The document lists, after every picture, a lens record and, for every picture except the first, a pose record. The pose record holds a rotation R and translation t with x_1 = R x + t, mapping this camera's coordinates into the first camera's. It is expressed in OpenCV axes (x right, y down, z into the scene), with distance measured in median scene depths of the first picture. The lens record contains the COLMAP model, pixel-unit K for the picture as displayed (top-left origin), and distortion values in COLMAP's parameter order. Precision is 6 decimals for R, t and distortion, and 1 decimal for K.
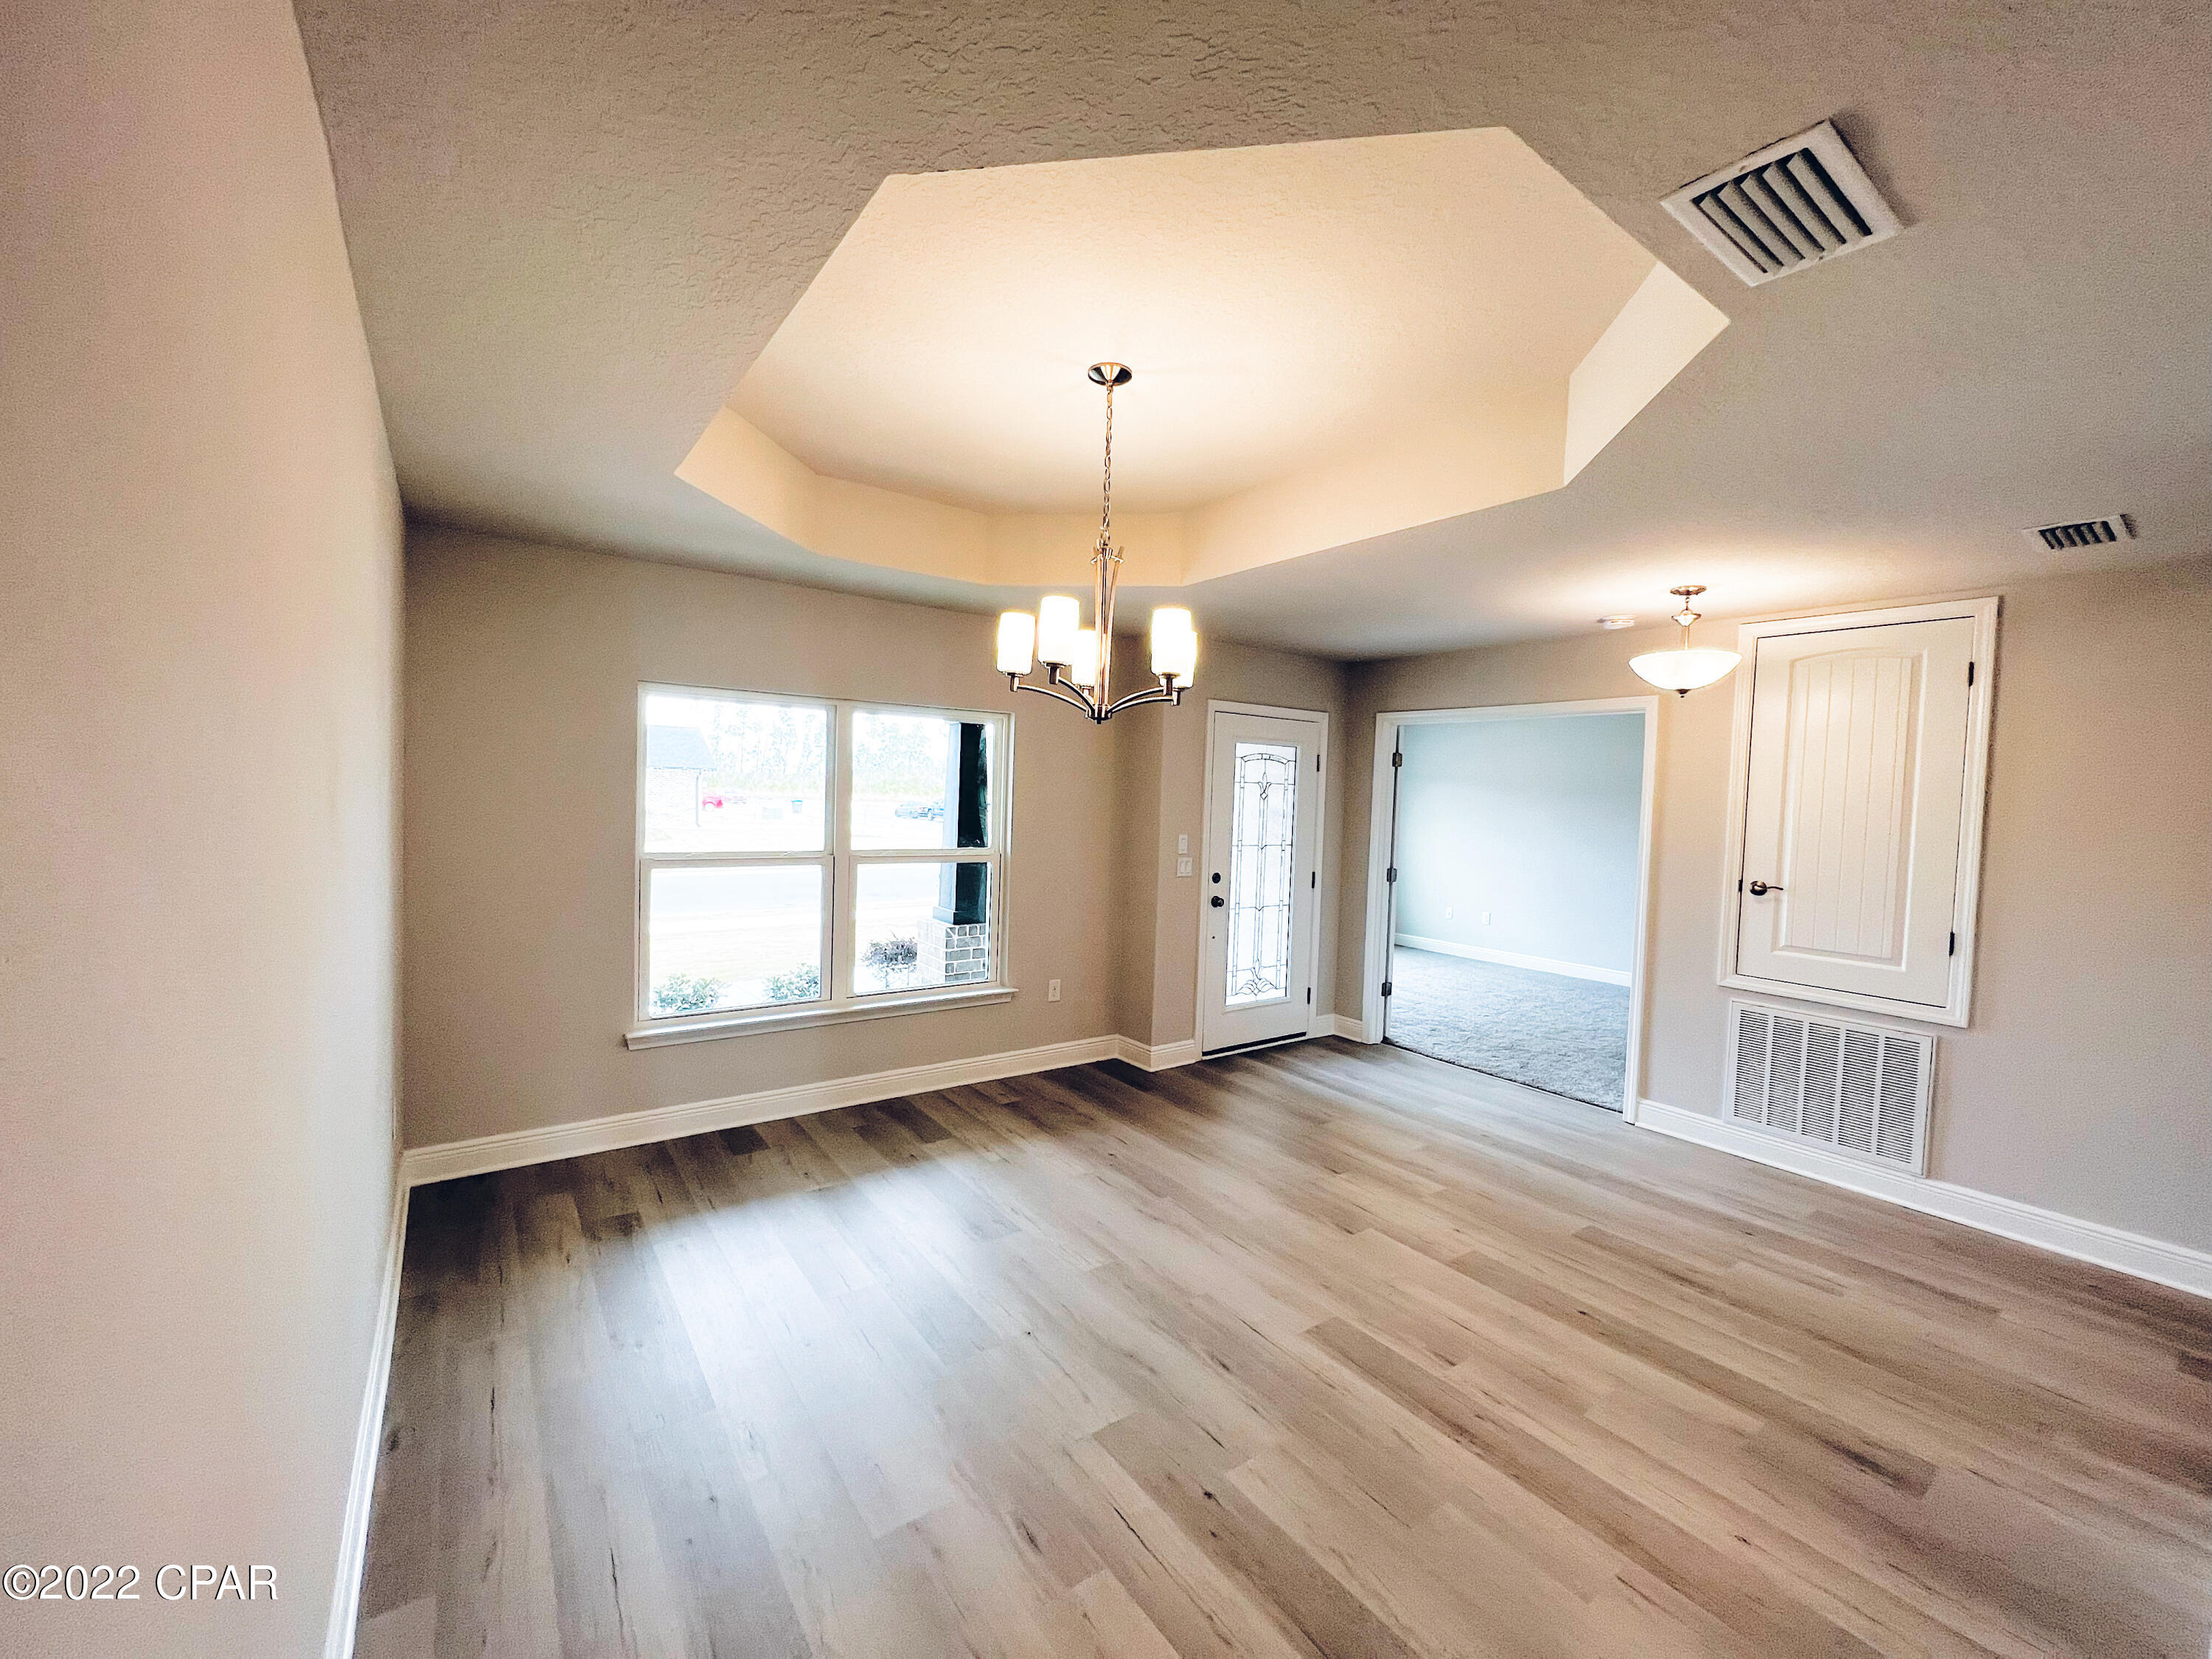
lens RADIAL K [[895.3, 0, 1104.2], [0, 895.3, 830.6], [0, 0, 1]] dist [-0.001102, -0.000359]
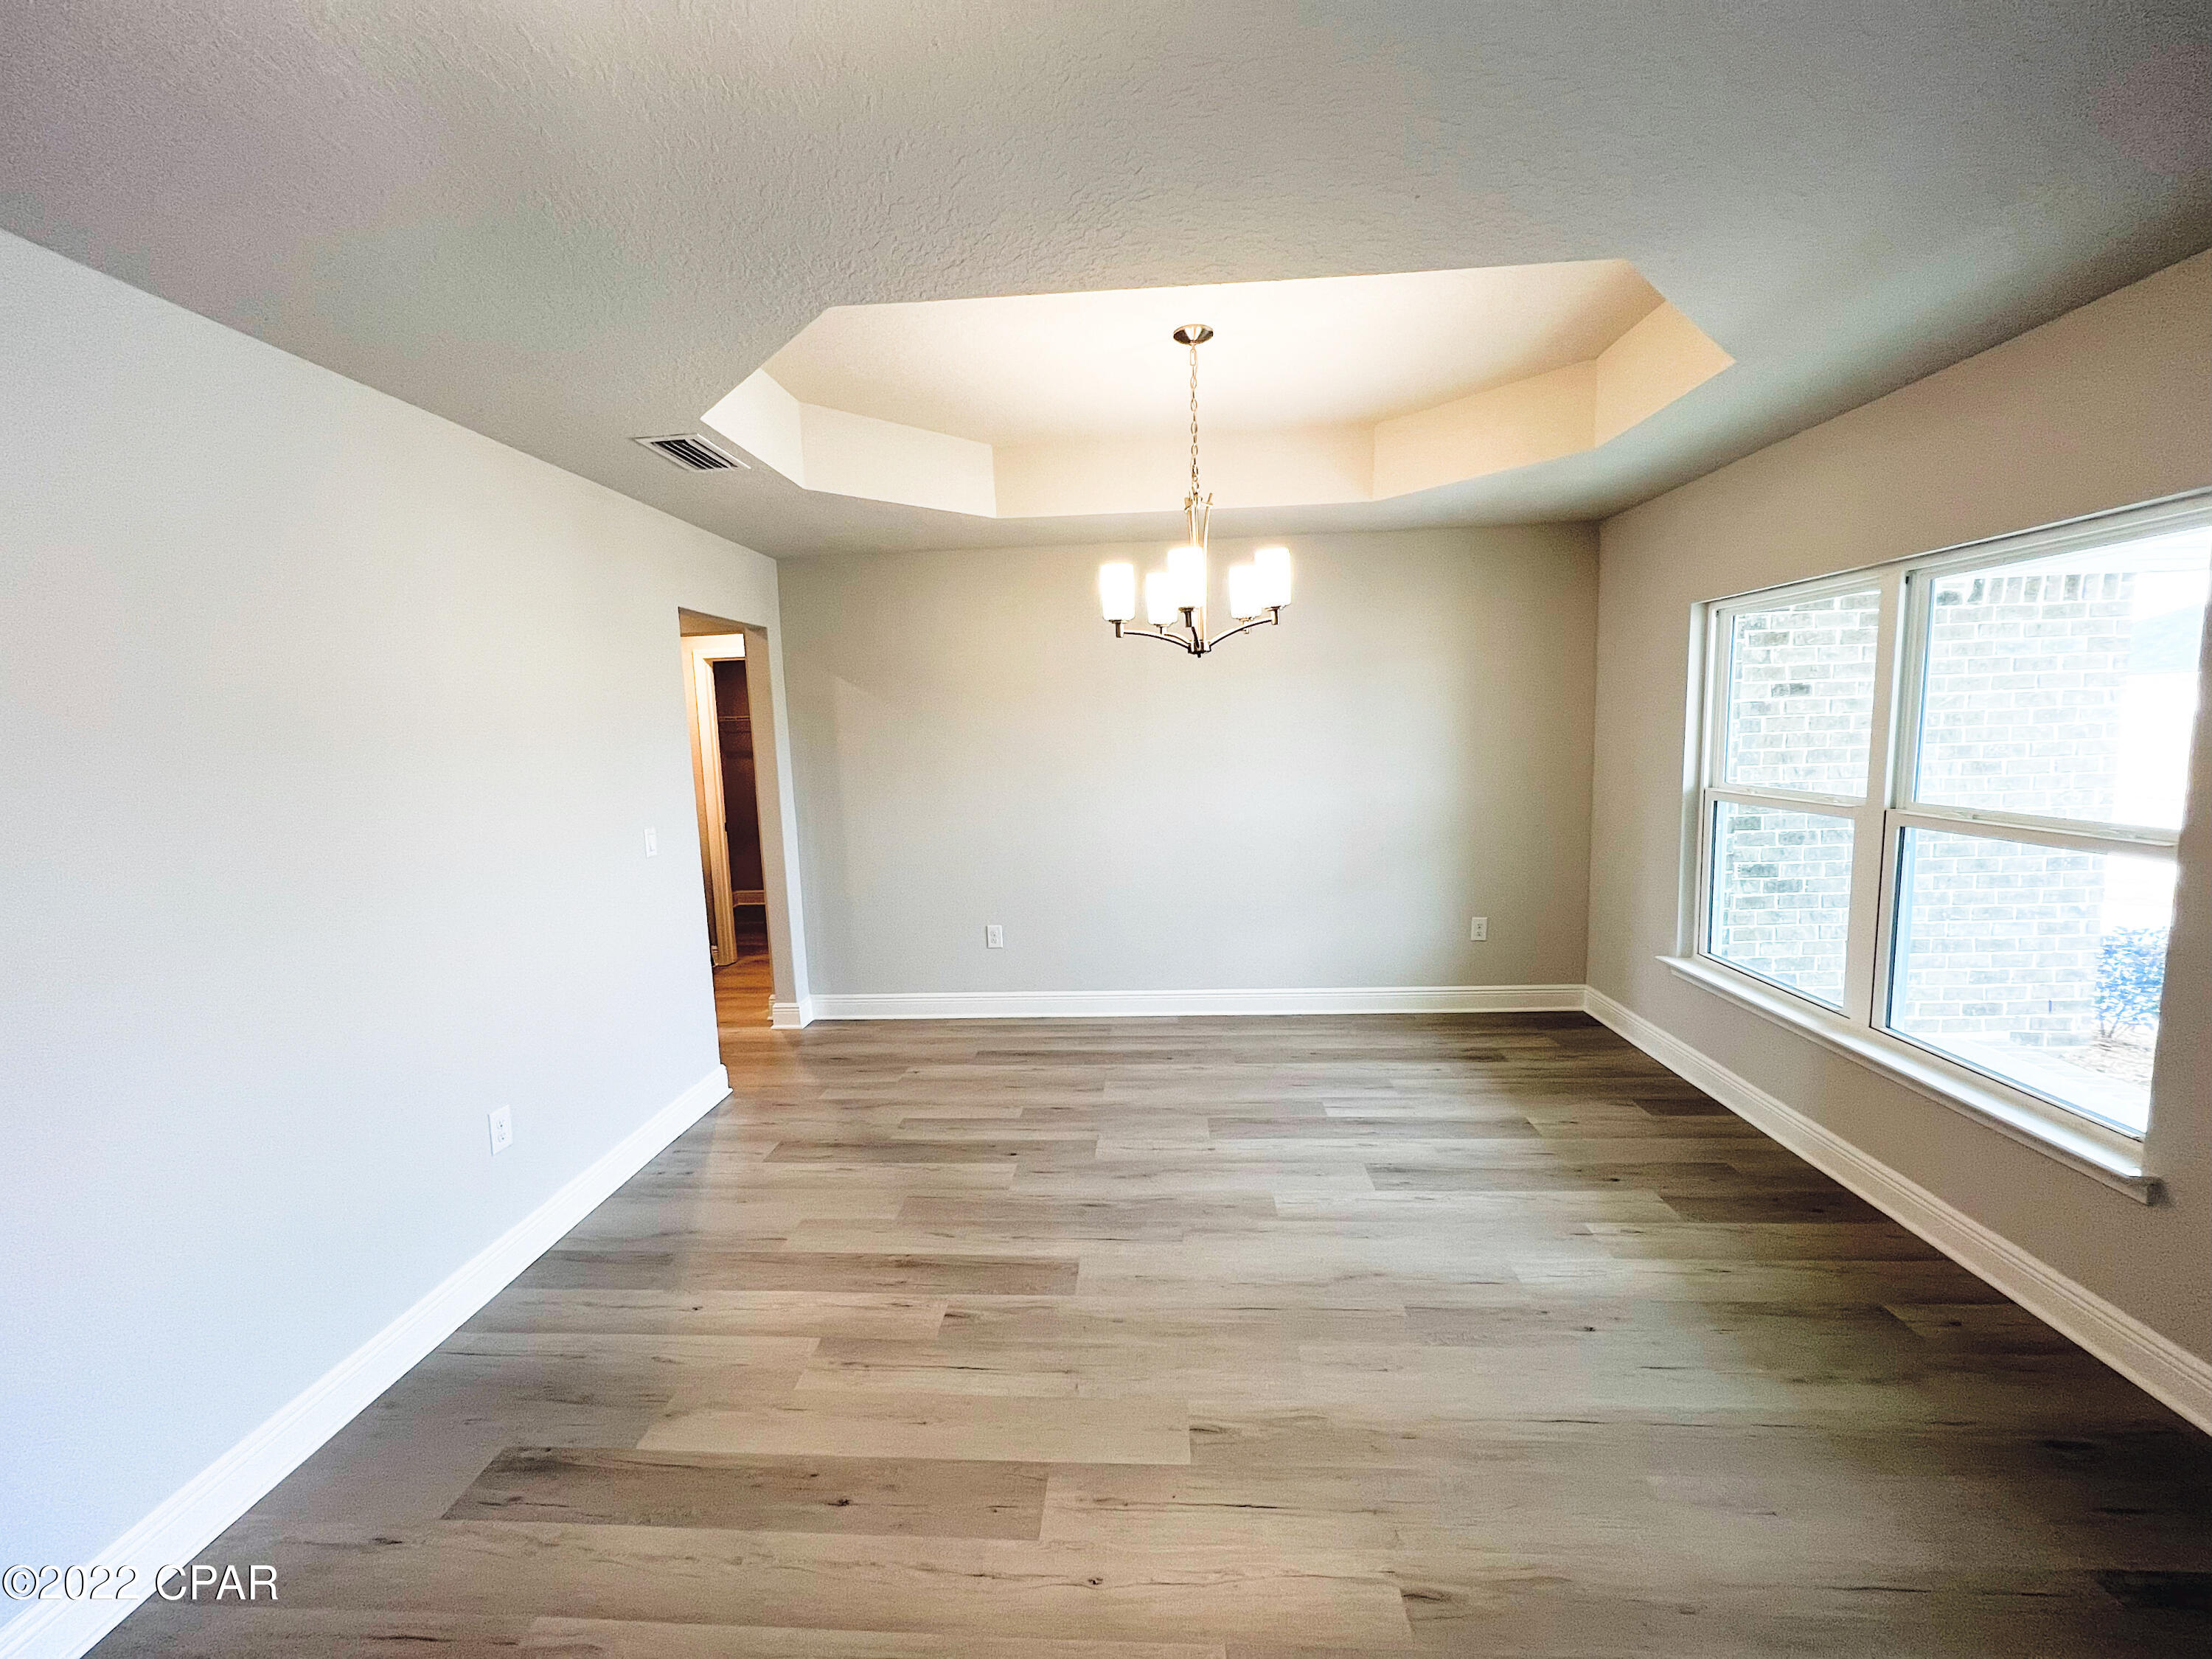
lens RADIAL K [[895.3, 0, 1104.2], [0, 895.3, 830.6], [0, 0, 1]] dist [-0.001102, -0.000359]
pose [[-0.637183, 0.079447, -0.766607, 0.950510], [-0.023677, 0.992185, 0.122505, -0.038370], [0.770349, 0.096209, -0.630323, 1.640872]]
